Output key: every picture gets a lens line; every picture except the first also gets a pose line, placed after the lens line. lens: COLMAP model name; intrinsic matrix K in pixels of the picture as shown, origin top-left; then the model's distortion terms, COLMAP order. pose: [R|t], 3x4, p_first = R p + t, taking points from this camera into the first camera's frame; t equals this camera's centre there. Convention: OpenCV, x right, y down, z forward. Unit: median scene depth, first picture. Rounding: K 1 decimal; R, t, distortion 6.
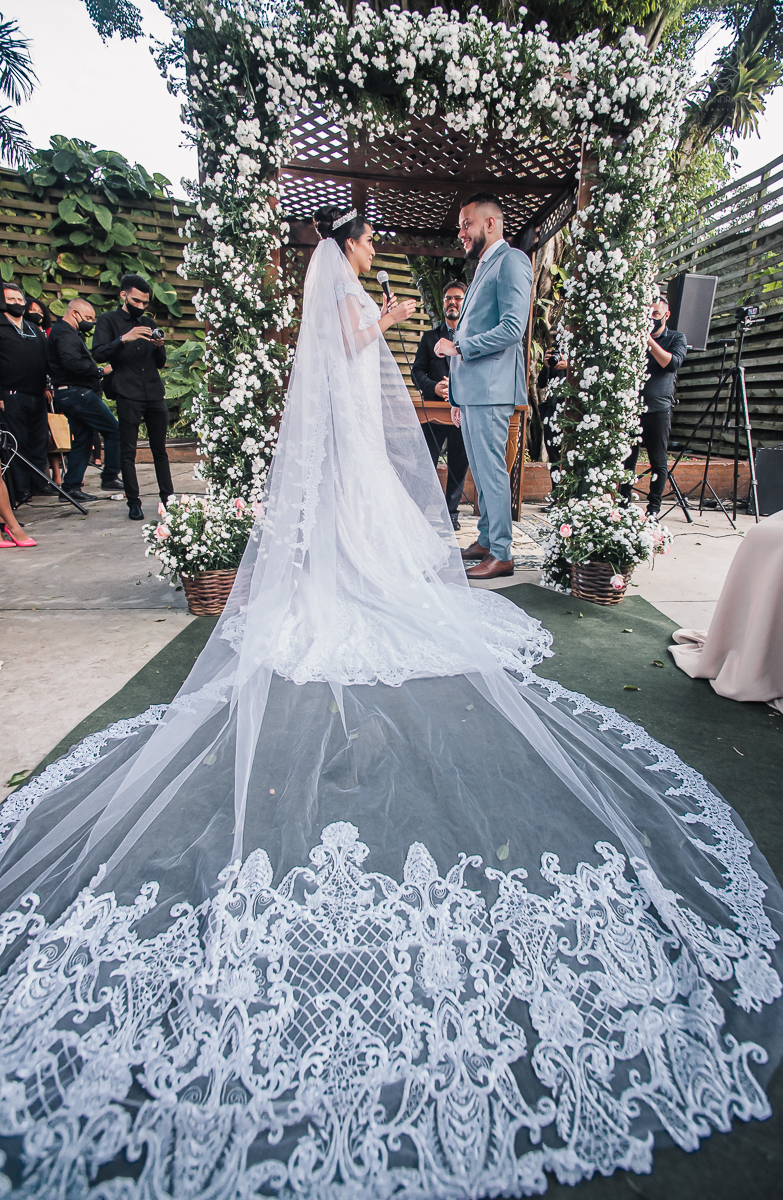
lens RADIAL K [[529.2, 0, 419.4], [0, 529.2, 551.8], [0, 0, 1]] dist [-0.016033, 0.009250]
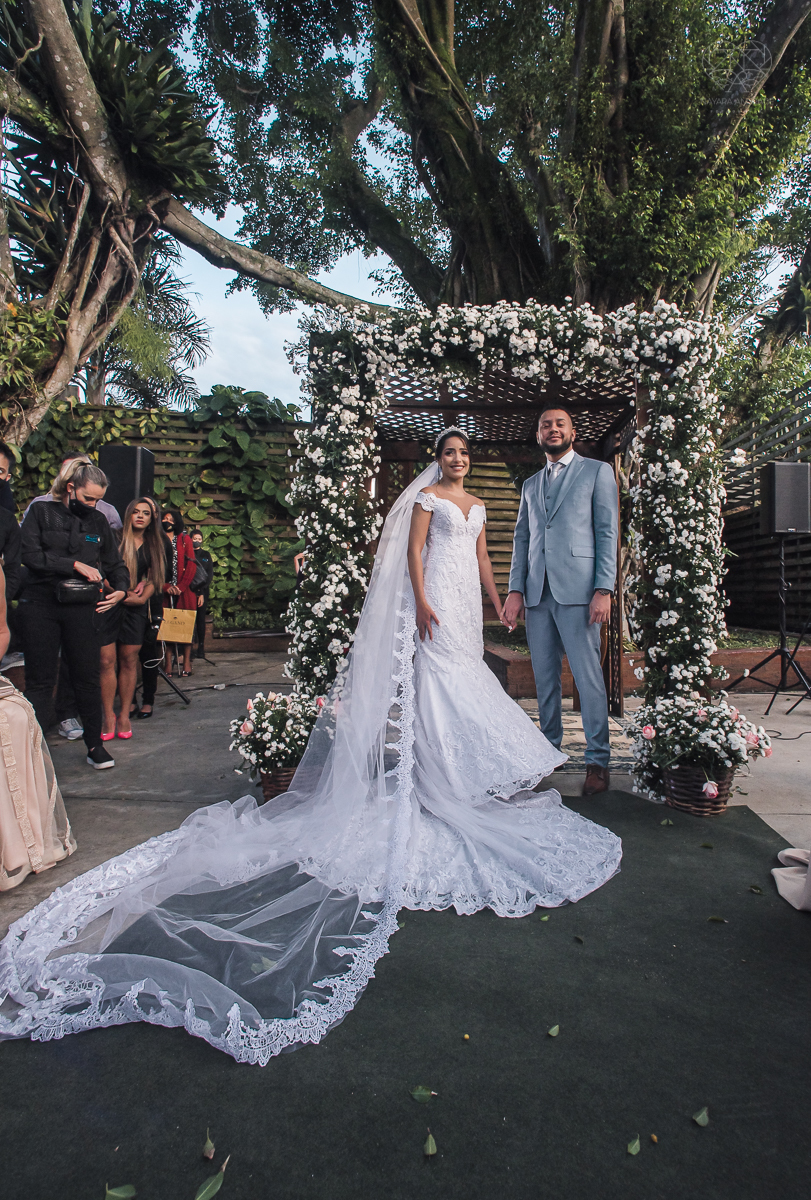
lens RADIAL K [[569.9, 0, 447.0], [0, 569.9, 568.7], [0, 0, 1]] dist [-0.038614, 0.007388]
pose [[0.988547, -0.028081, -0.148278, 0.086074], [-0.017220, 0.955130, -0.295685, -0.014768], [0.149928, 0.294851, 0.943708, -0.106873]]
